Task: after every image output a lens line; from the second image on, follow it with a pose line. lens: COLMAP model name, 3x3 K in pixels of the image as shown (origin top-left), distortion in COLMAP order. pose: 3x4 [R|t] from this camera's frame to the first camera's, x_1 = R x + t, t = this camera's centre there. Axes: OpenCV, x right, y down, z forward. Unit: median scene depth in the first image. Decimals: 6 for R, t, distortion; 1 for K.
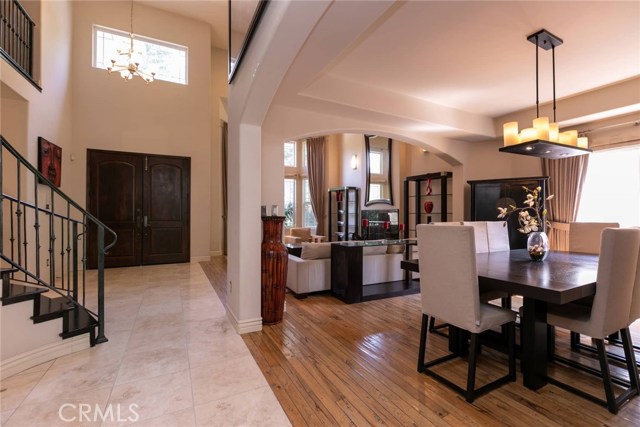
lens RADIAL K [[286.7, 0, 319.4], [0, 286.7, 209.6], [0, 0, 1]] dist [0.001542, 0.000242]
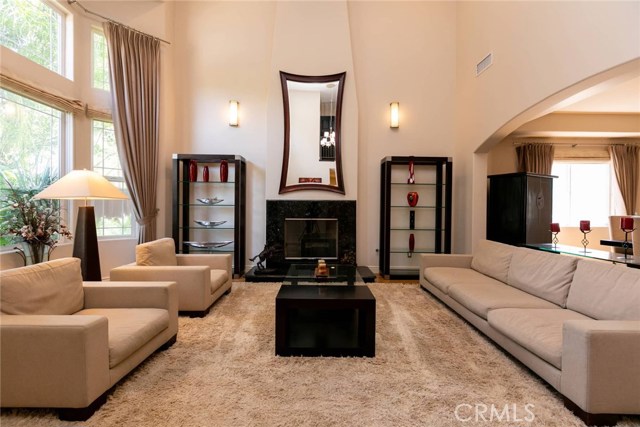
lens RADIAL K [[286.7, 0, 319.4], [0, 286.7, 209.6], [0, 0, 1]] dist [0.001542, 0.000242]
pose [[0.453705, -0.007833, 0.891118, -0.277847], [-0.021093, 0.999587, 0.019525, 0.006536], [-0.890902, -0.027655, 0.453352, 0.547231]]
